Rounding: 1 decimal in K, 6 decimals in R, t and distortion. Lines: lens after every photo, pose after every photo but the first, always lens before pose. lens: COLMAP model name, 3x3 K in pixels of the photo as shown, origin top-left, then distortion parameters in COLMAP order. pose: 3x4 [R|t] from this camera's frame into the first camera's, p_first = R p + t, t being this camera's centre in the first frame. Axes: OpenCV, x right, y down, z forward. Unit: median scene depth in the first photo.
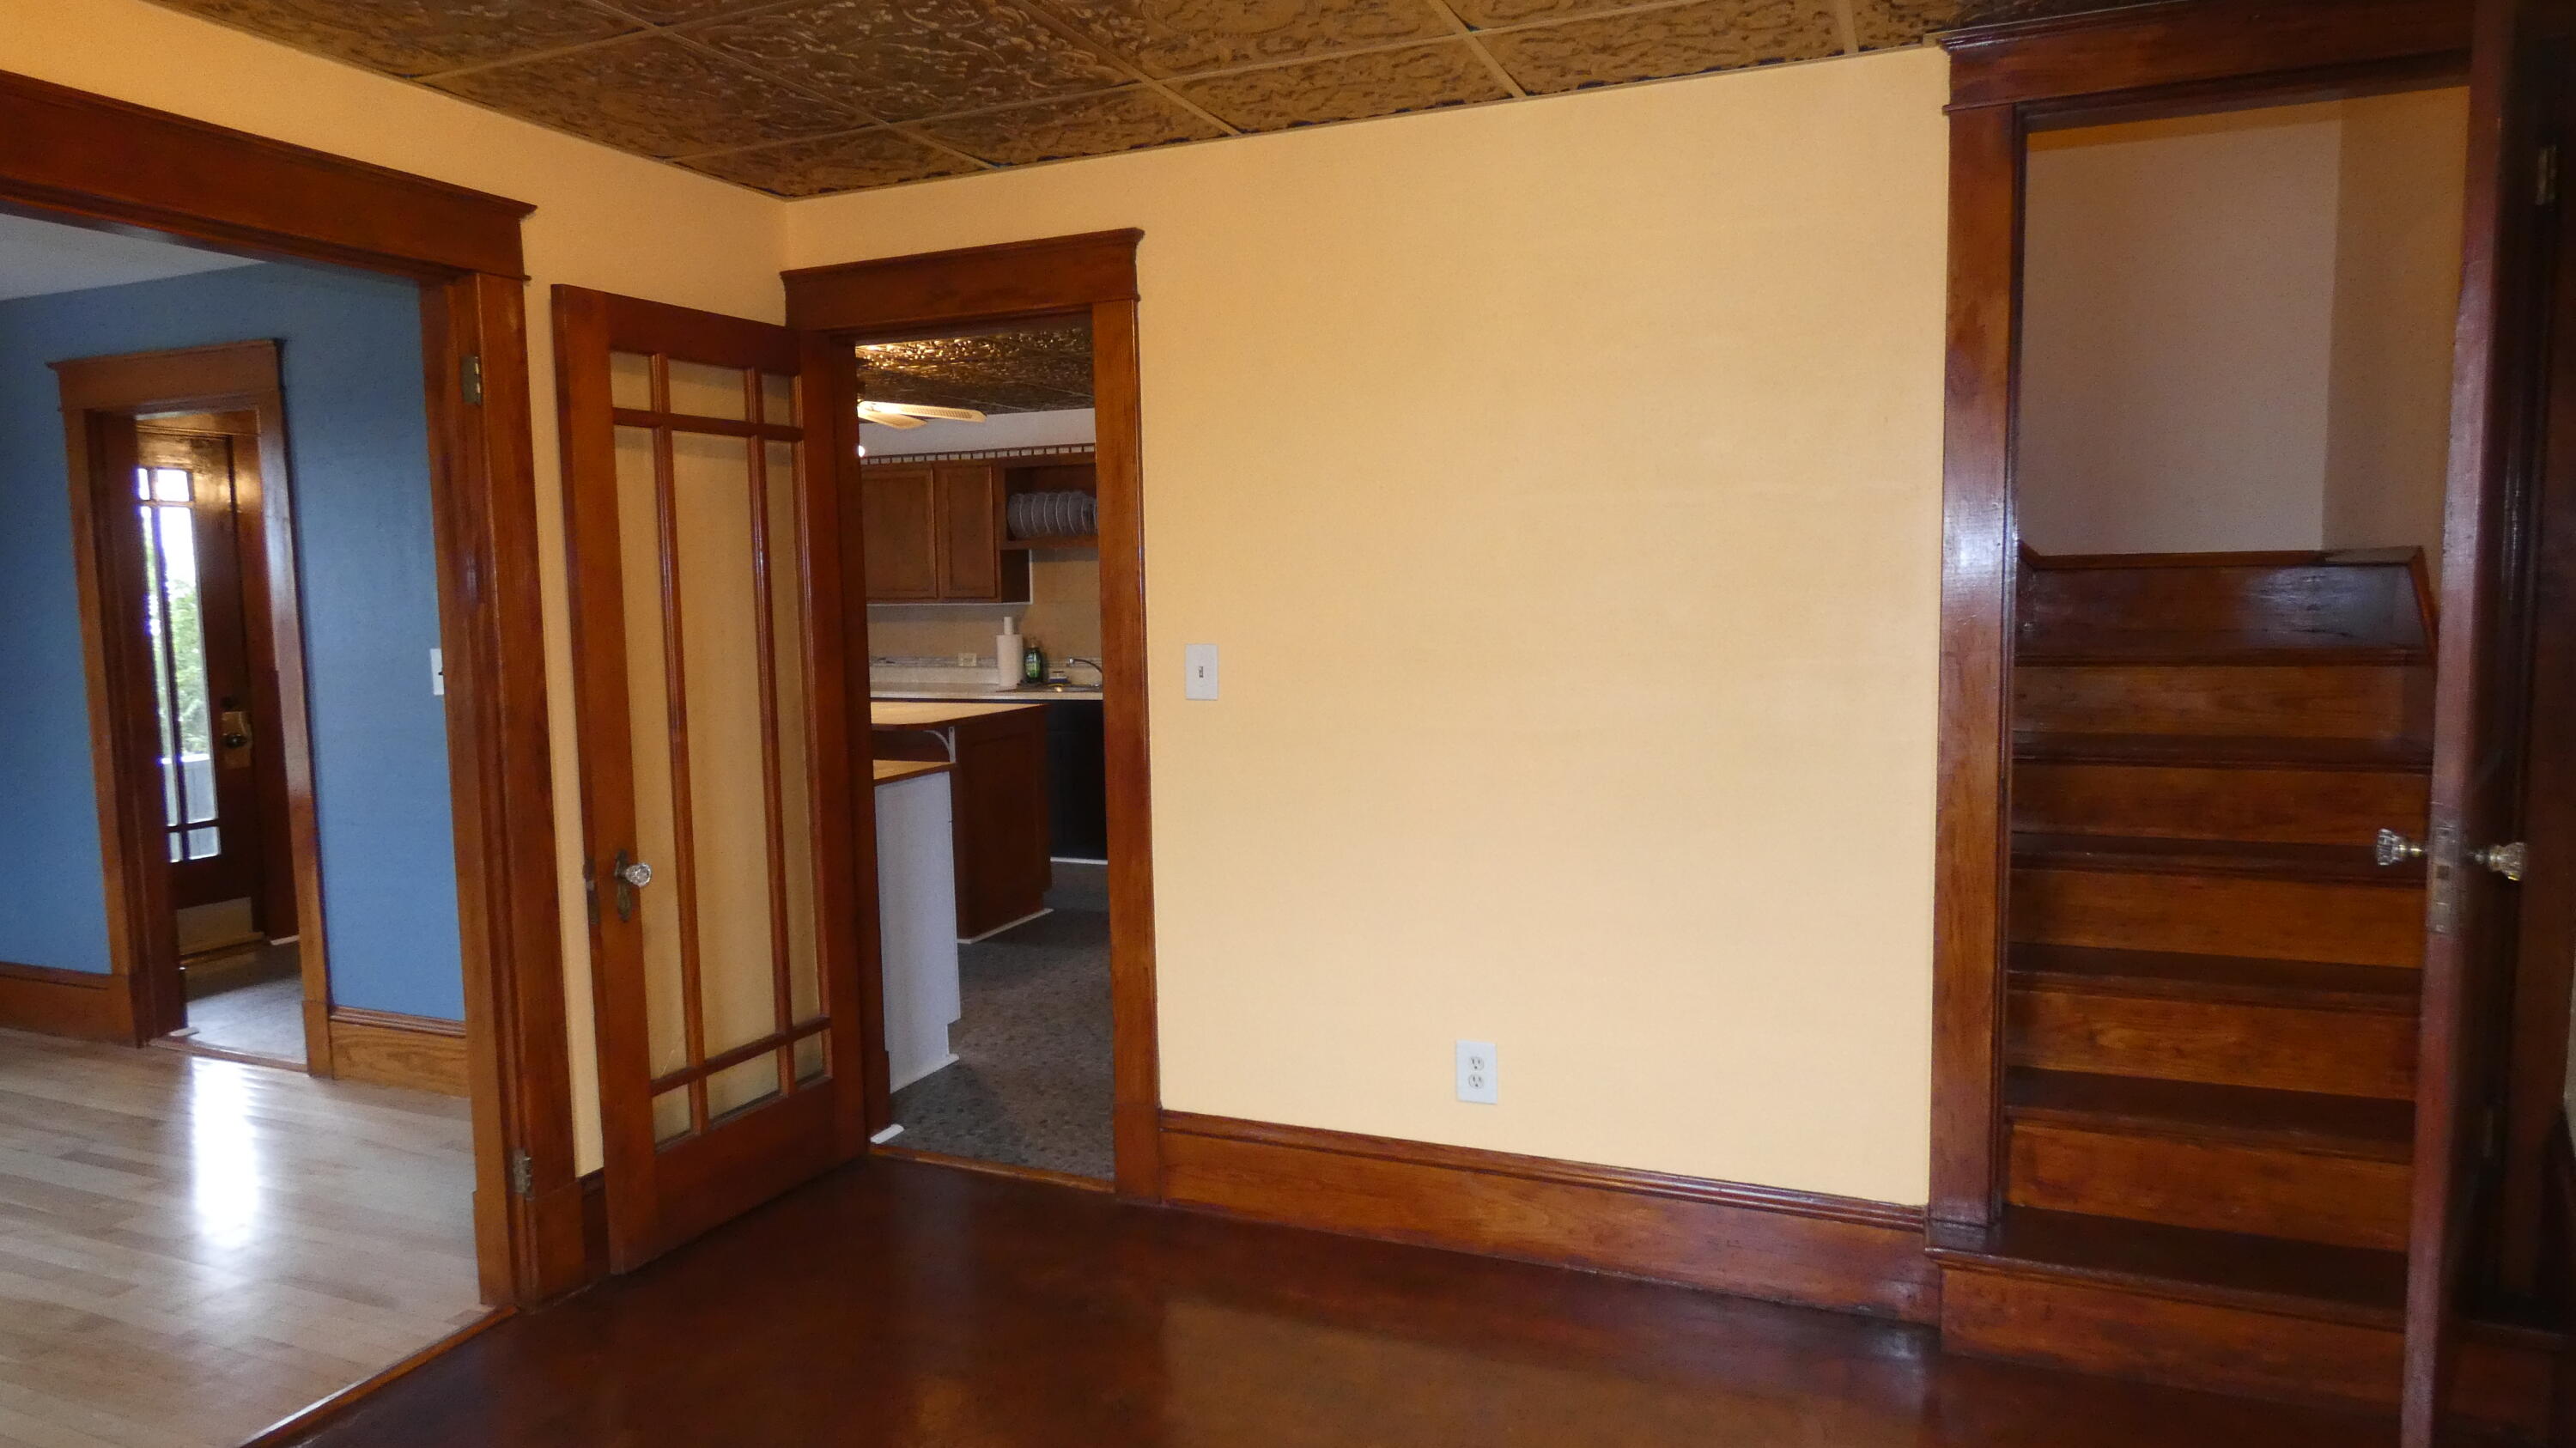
lens RADIAL K [[1541.6, 0, 1291.4], [0, 1541.6, 721.4], [0, 0, 1]] dist [-0.001328, 0.002218]
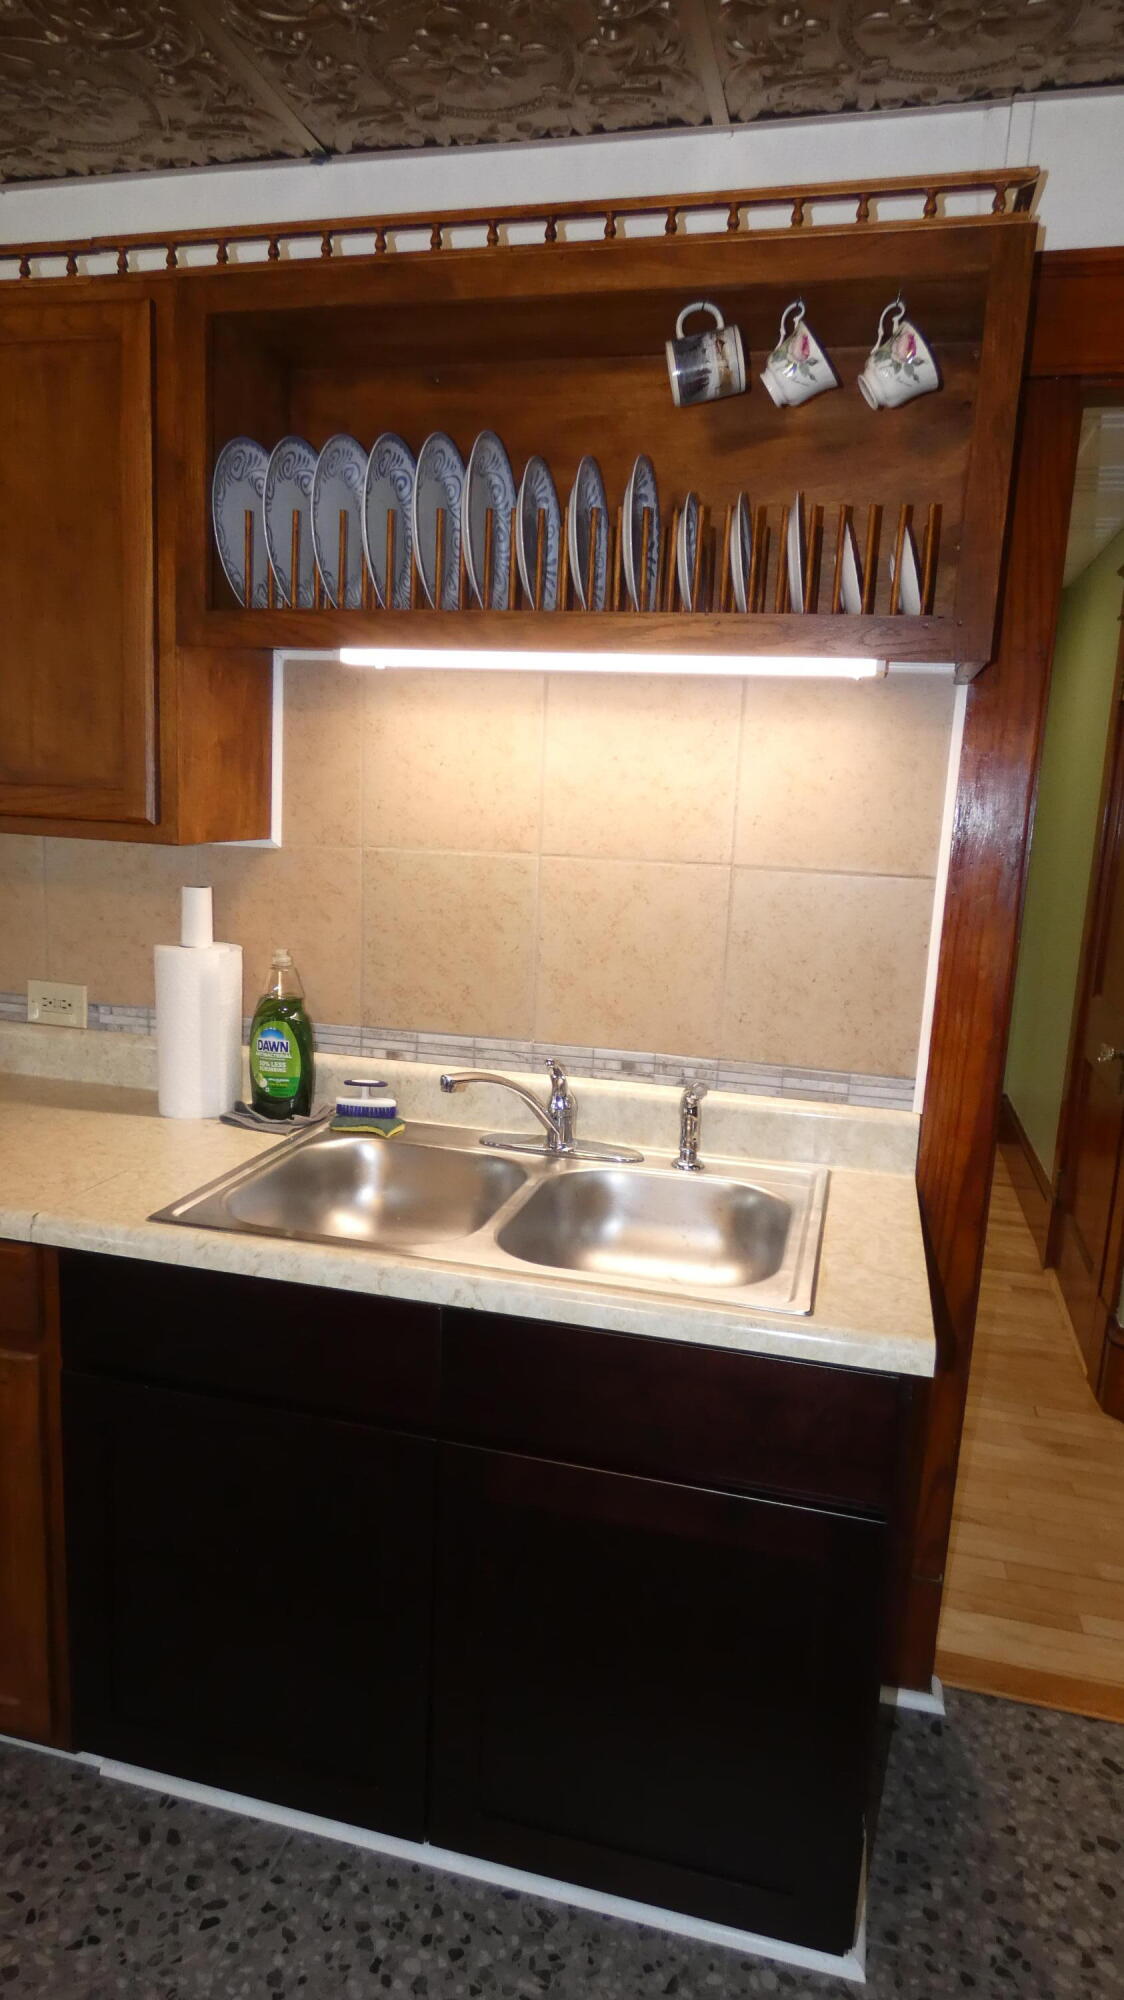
lens RADIAL K [[1196.8, 0, 556.1], [0, 1196.8, 1008.7], [0, 0, 1]] dist [-0.001328, 0.002218]
pose [[0.987002, 0.039846, 0.155690, -0.374168], [-0.054734, 0.994204, 0.092539, -0.173064], [-0.151100, -0.099858, 0.983462, 1.890174]]
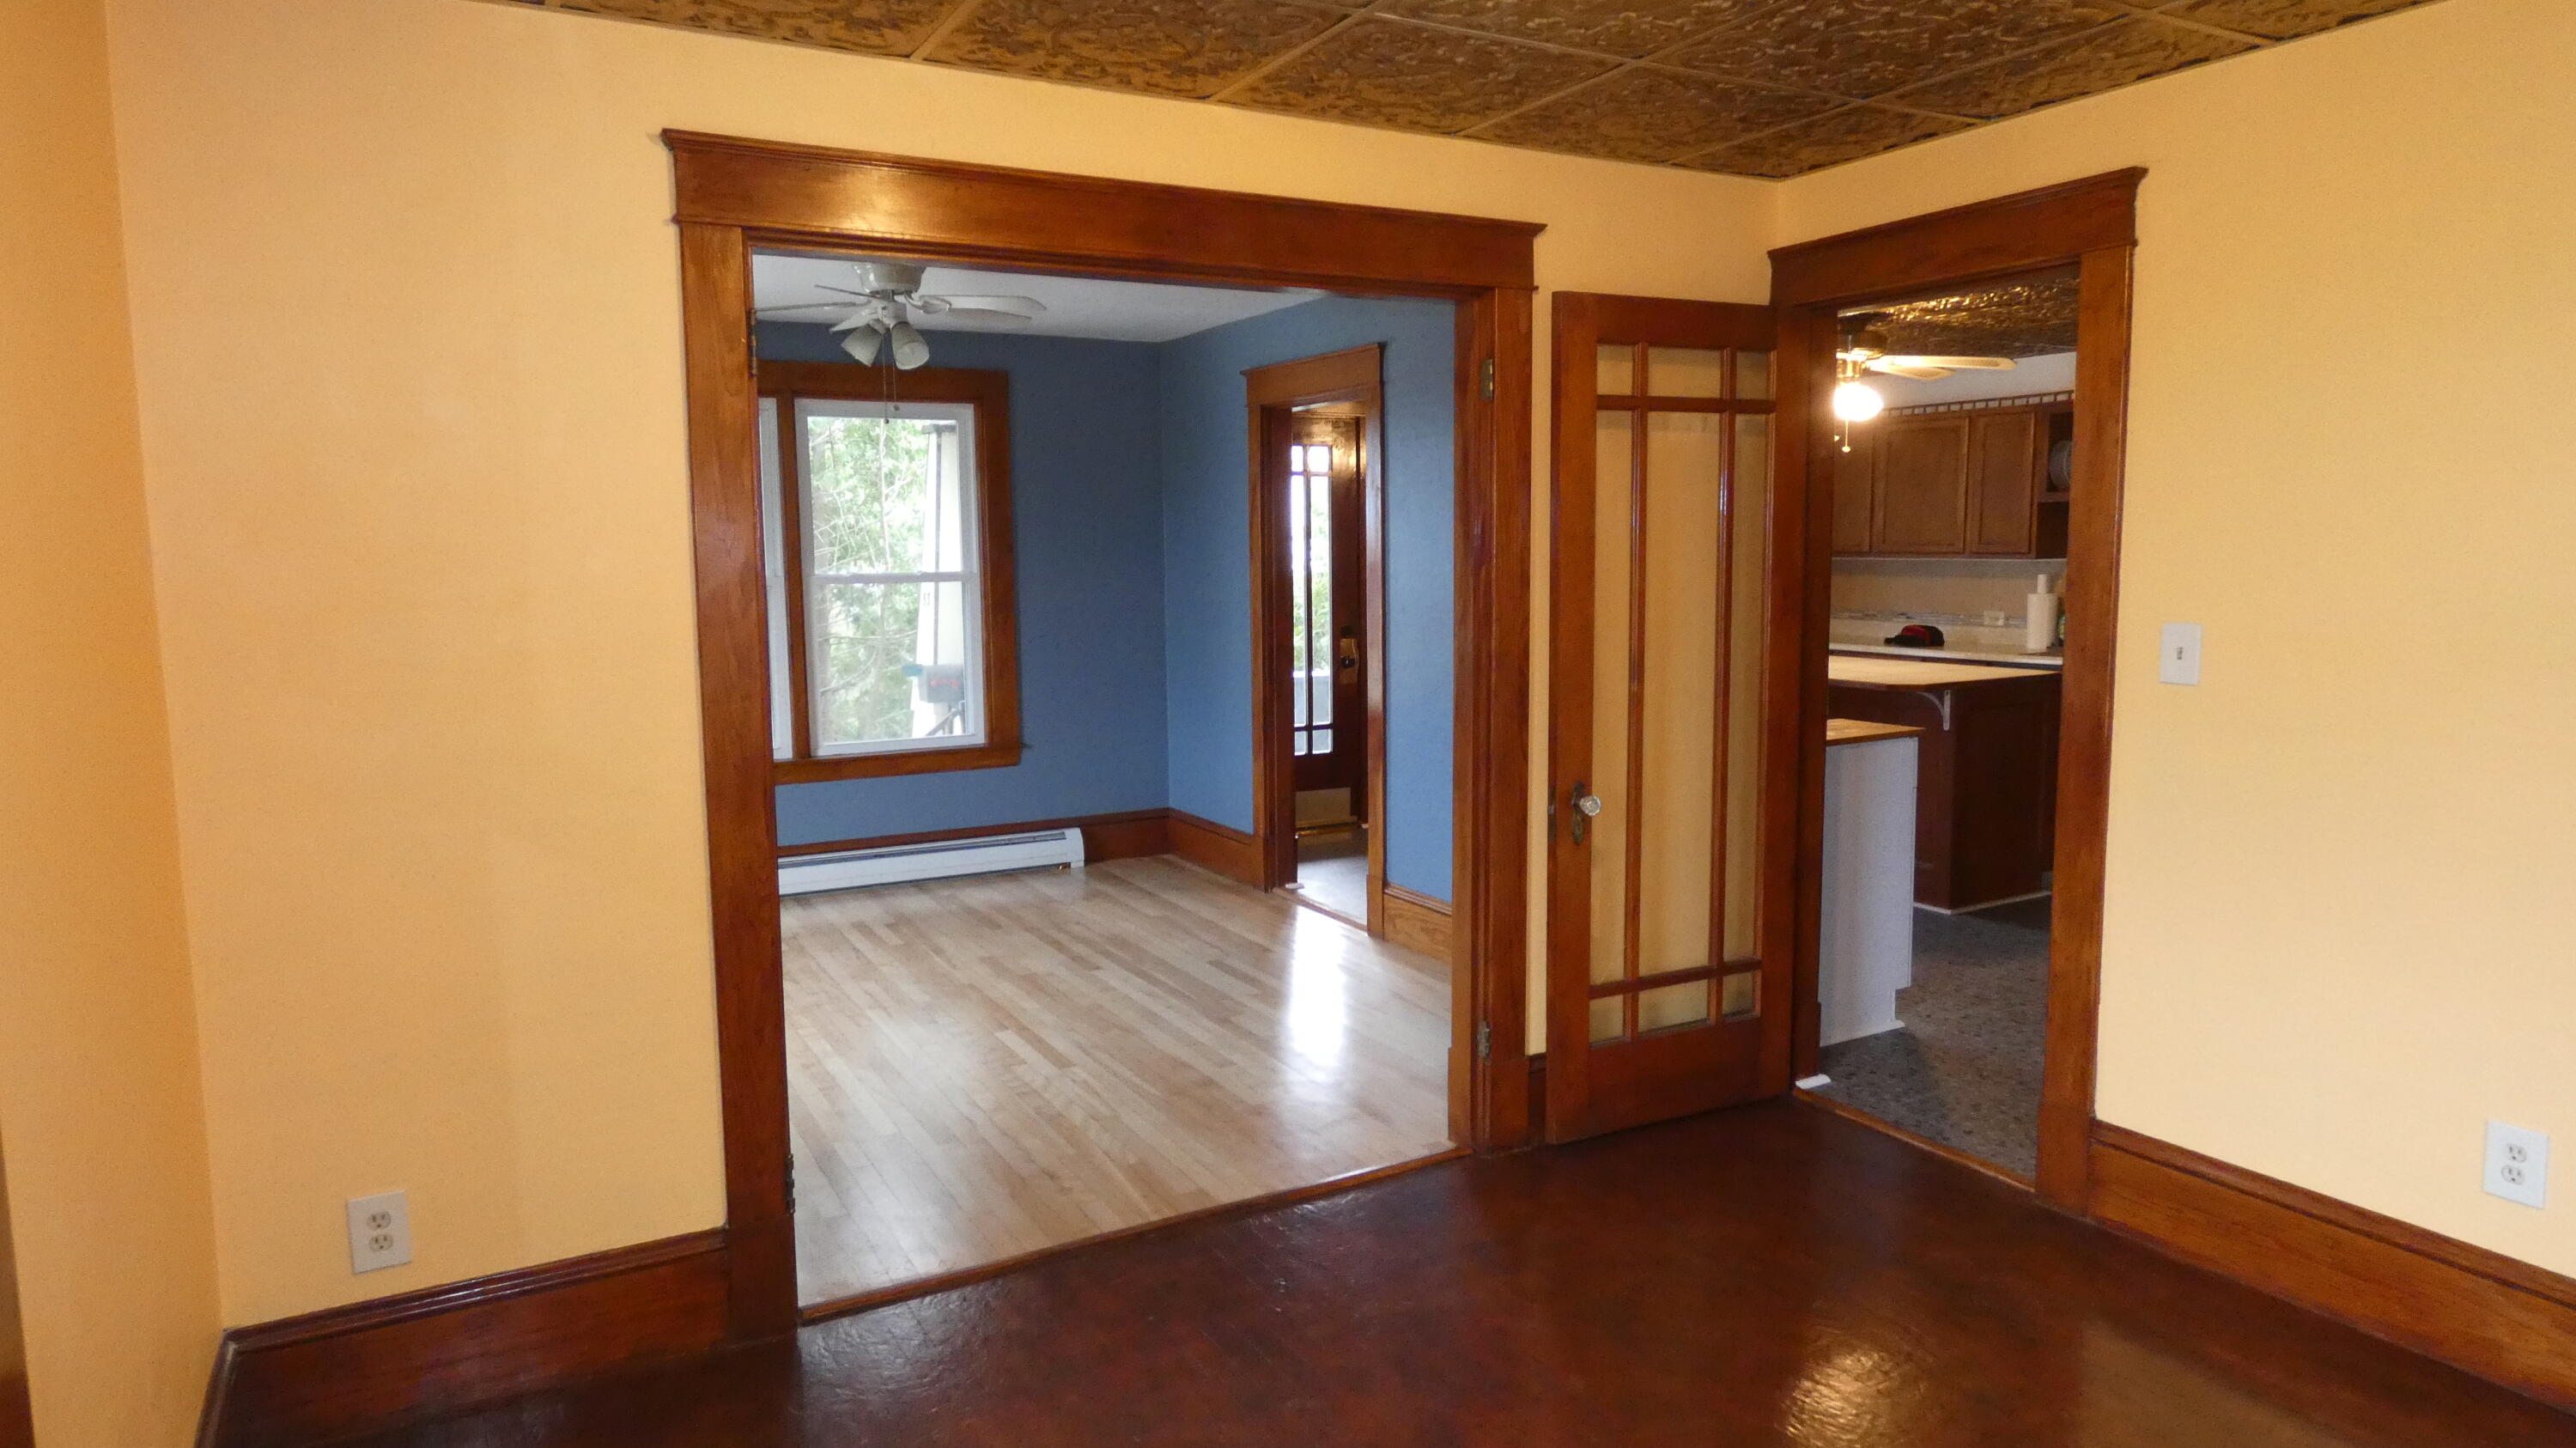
lens RADIAL K [[1541.6, 0, 1275.9], [0, 1541.6, 720.9], [0, 0, 1]] dist [-0.001328, 0.002218]
pose [[0.782923, 0.080070, -0.616944, 0.085695], [-0.058031, 0.996759, 0.055721, -0.011903], [0.619406, -0.007823, 0.785032, -0.038030]]
